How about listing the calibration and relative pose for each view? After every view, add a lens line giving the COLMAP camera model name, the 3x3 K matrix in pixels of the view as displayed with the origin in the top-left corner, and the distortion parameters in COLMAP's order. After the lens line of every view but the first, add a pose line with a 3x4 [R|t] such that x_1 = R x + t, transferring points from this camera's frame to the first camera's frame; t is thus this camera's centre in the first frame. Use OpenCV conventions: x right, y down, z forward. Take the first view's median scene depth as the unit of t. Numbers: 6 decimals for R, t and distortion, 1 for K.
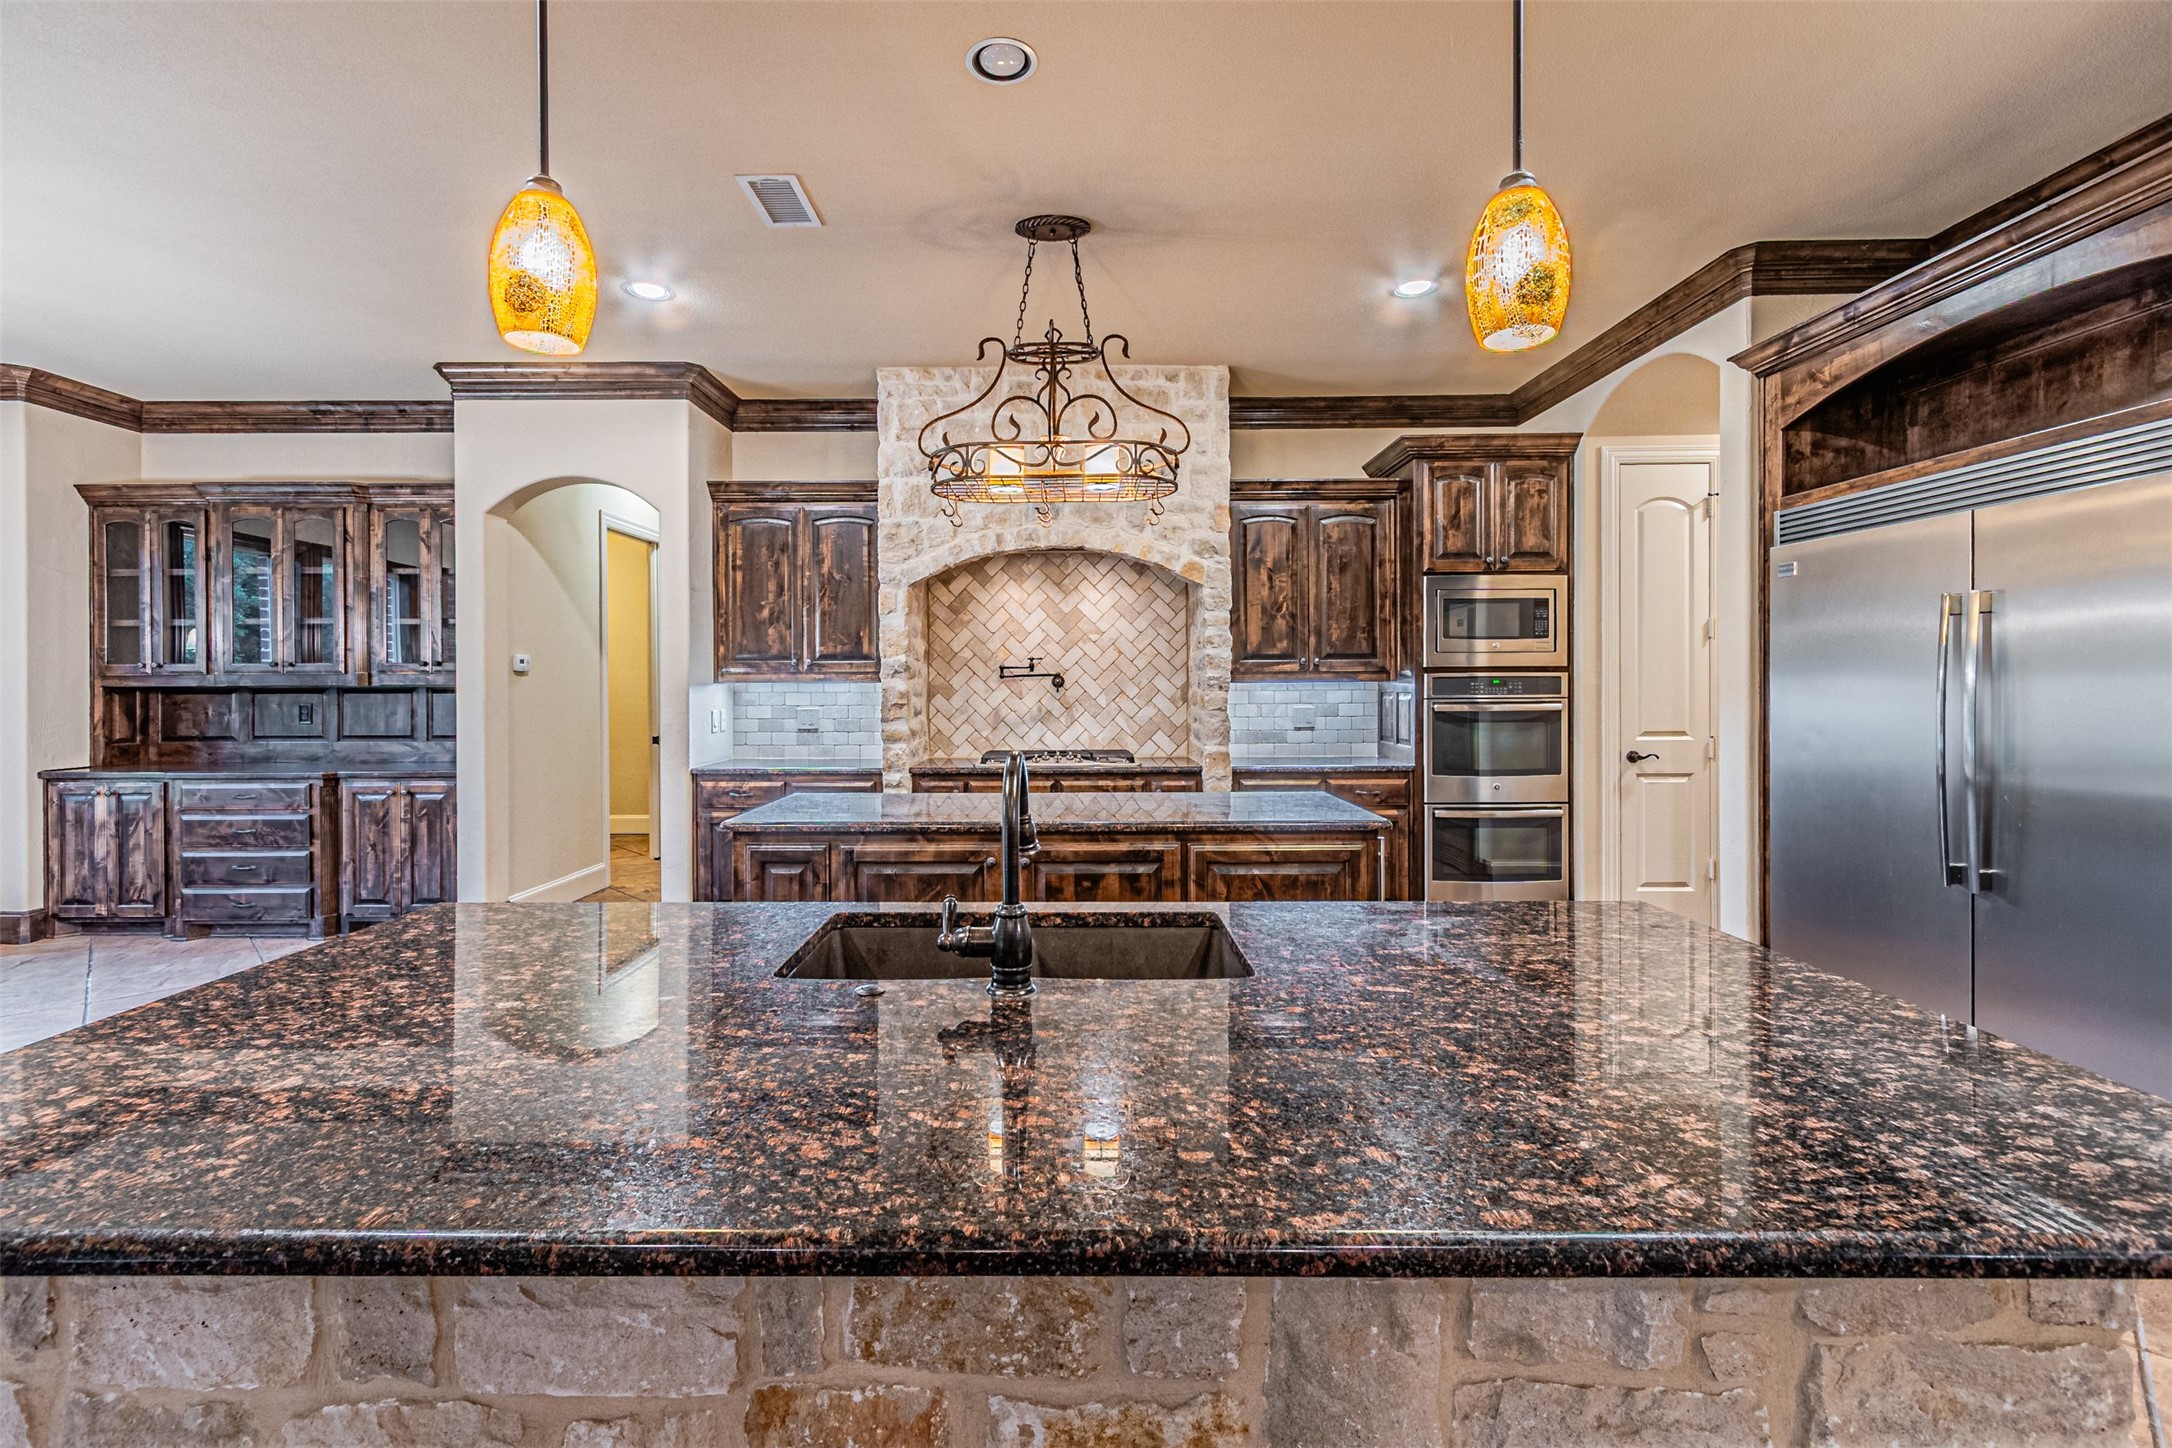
lens RADIAL K [[935.8, 0, 1083.8], [0, 935.8, 682.2], [0, 0, 1]] dist [0.010518, -0.003470]
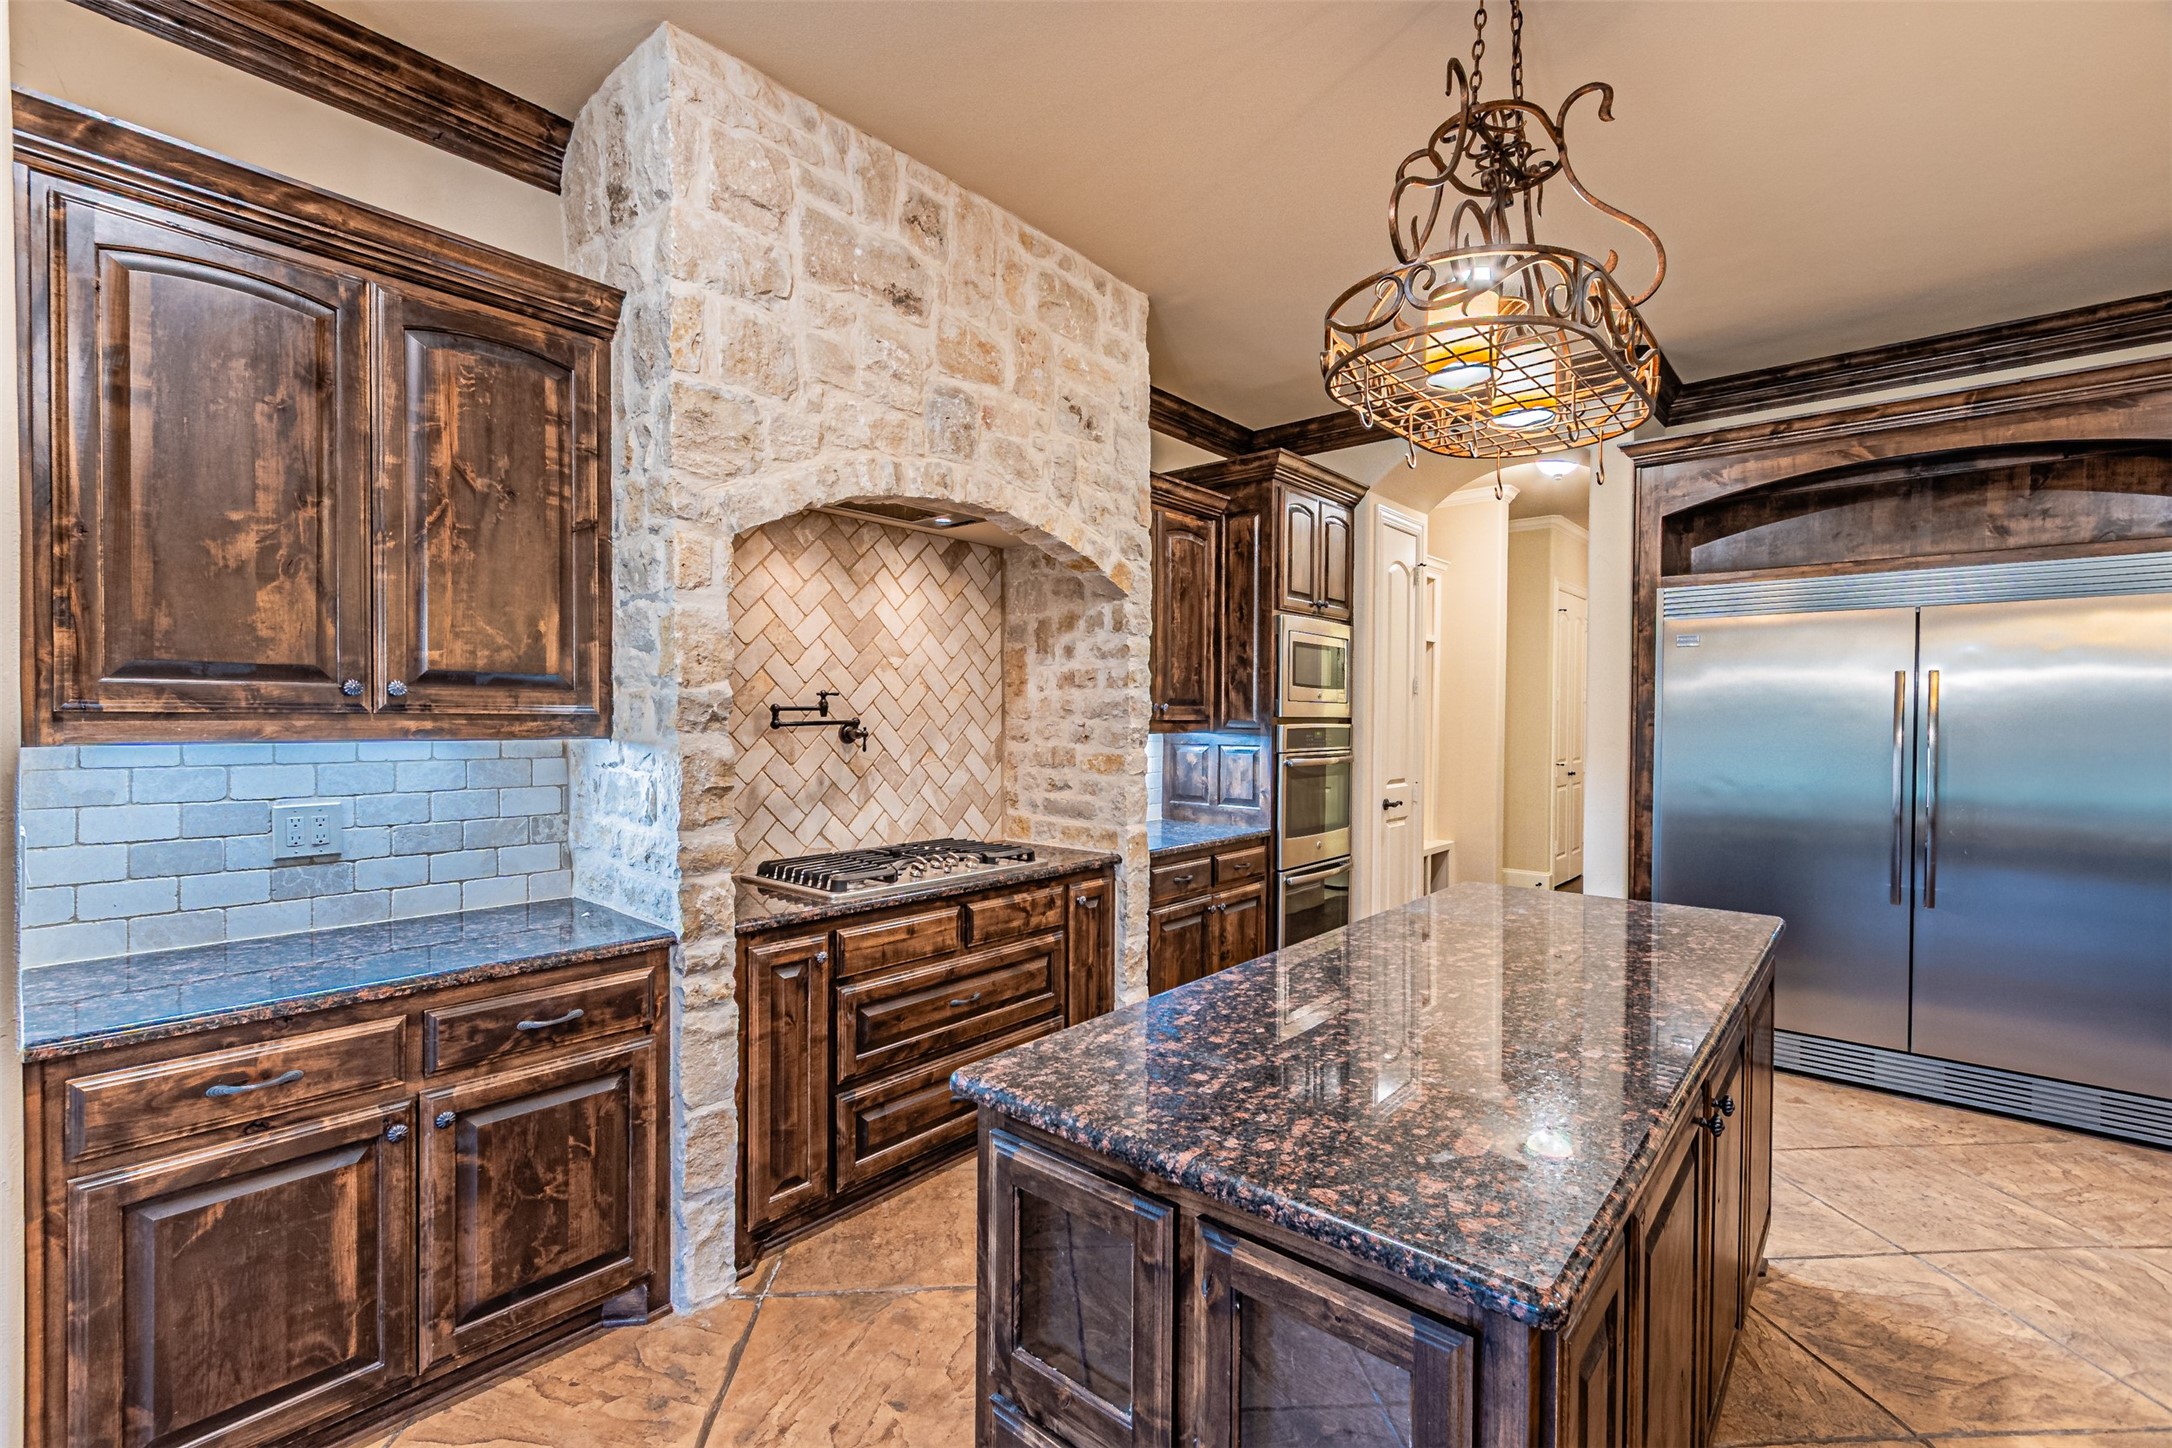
lens RADIAL K [[935.8, 0, 1086.1], [0, 935.8, 729.6], [0, 0, 1]] dist [0.010518, -0.003470]
pose [[0.658178, -0.001455, 0.752861, -0.419306], [-0.008311, 0.999923, 0.009198, -0.010764], [-0.752816, -0.012311, 0.658116, 0.554357]]
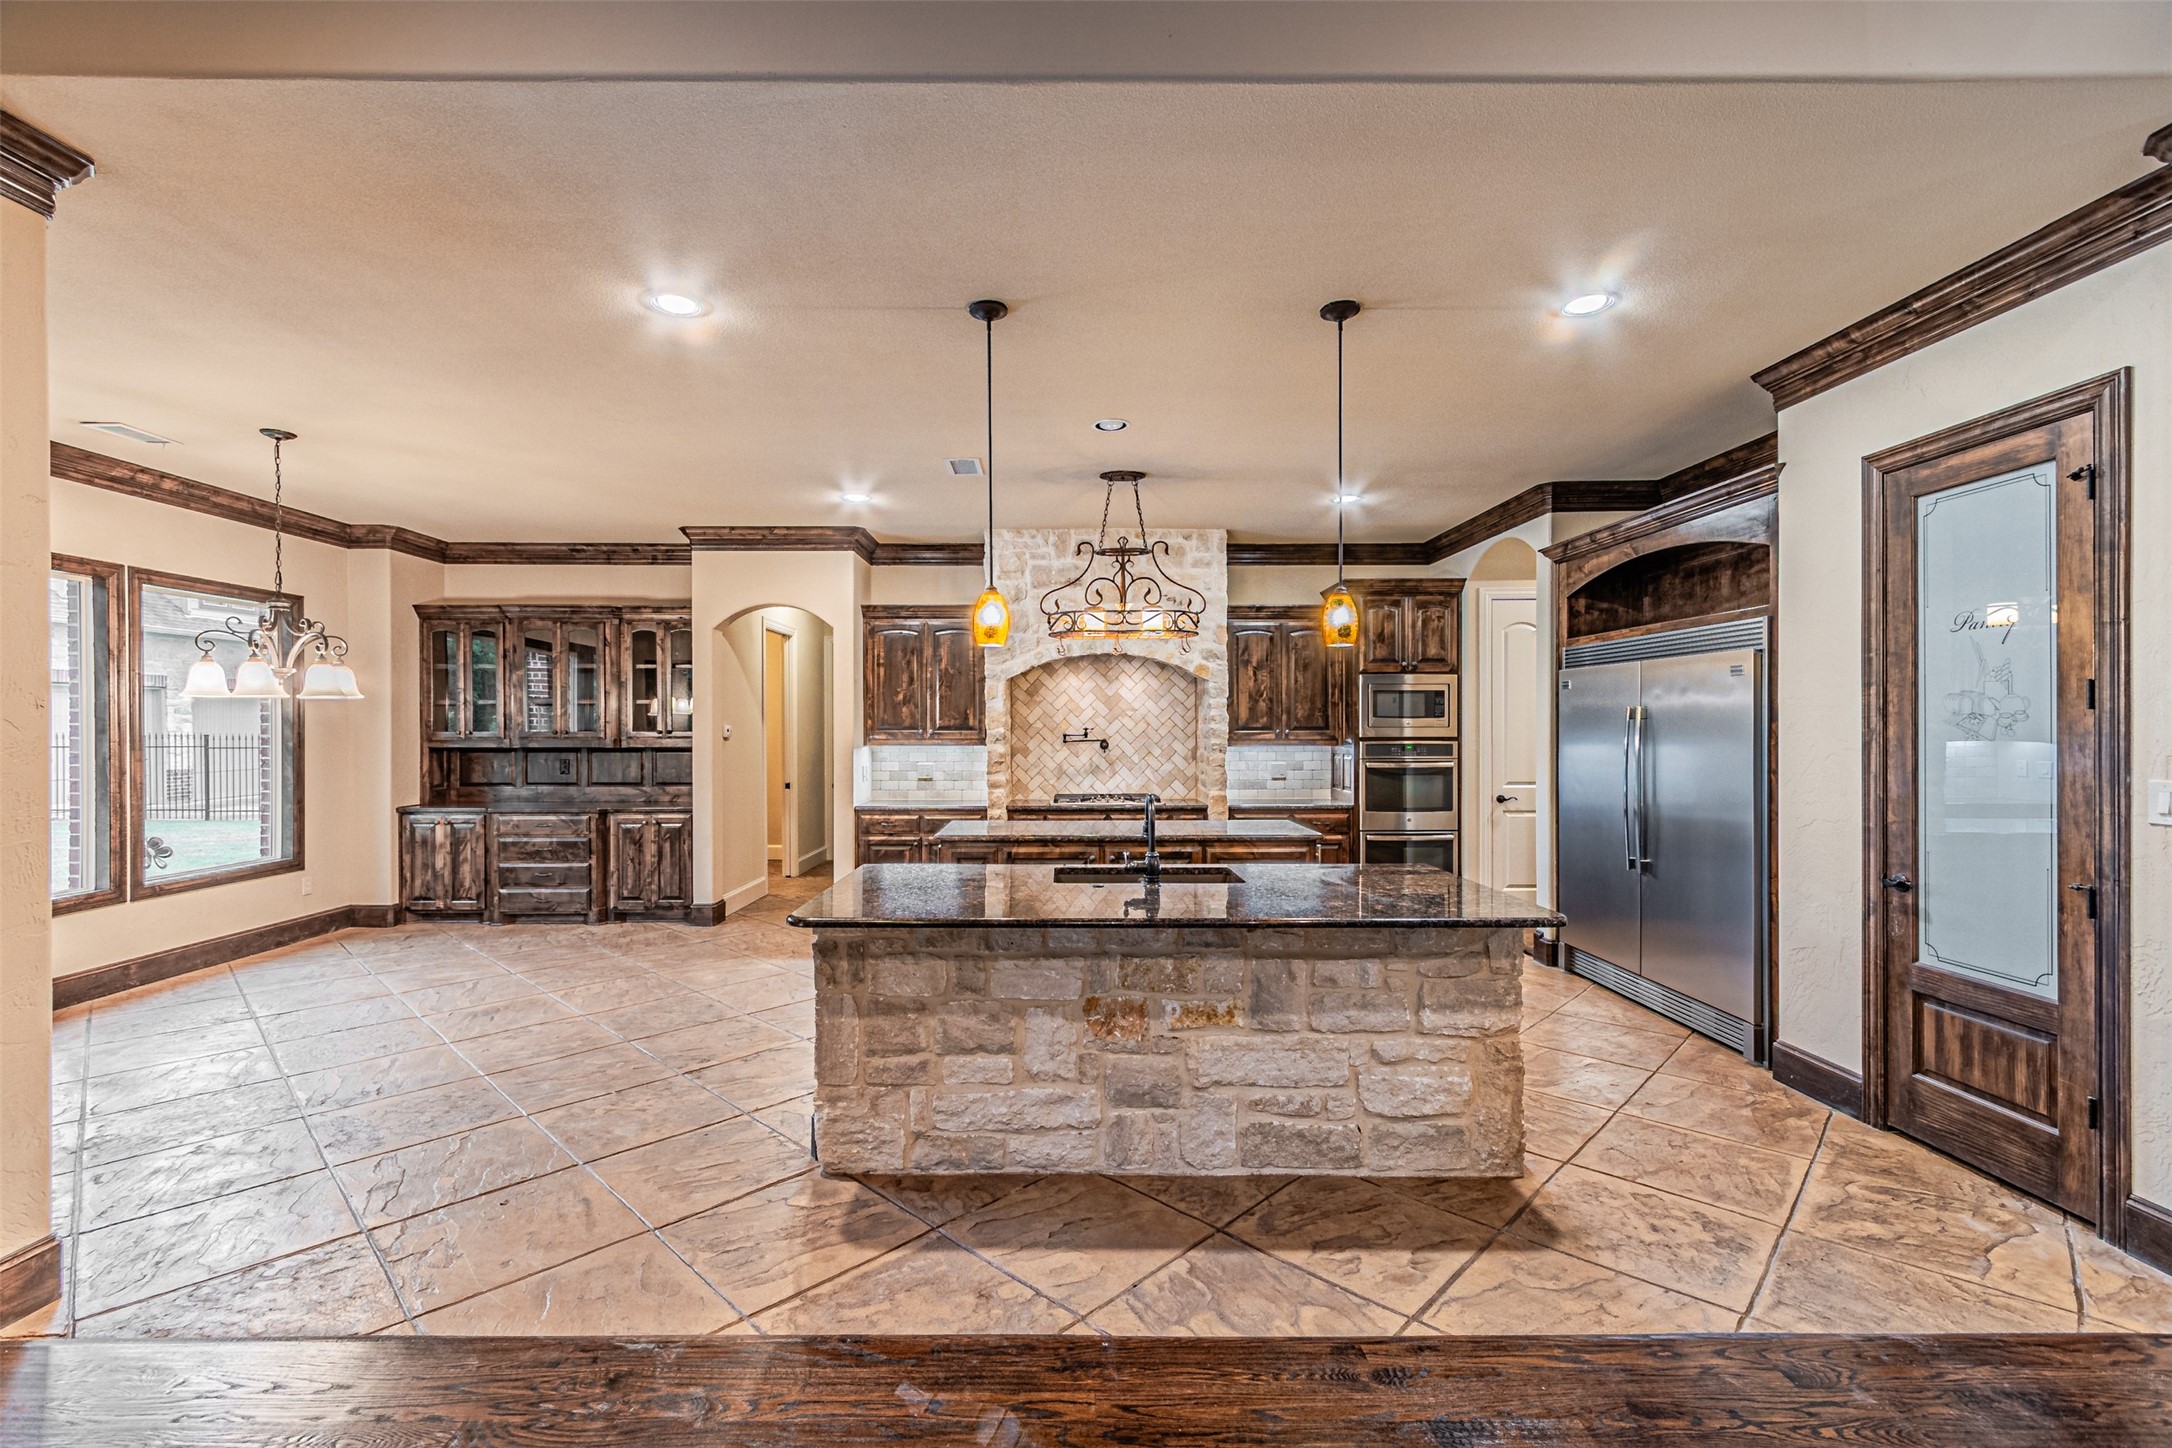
lens RADIAL K [[935.8, 0, 1087.9], [0, 935.8, 721.6], [0, 0, 1]] dist [0.010518, -0.003470]
pose [[0.999834, 0.003121, 0.017978, -0.085481], [-0.003022, 0.999980, -0.005523, -0.030960], [-0.017995, 0.005468, 0.999823, -0.446360]]
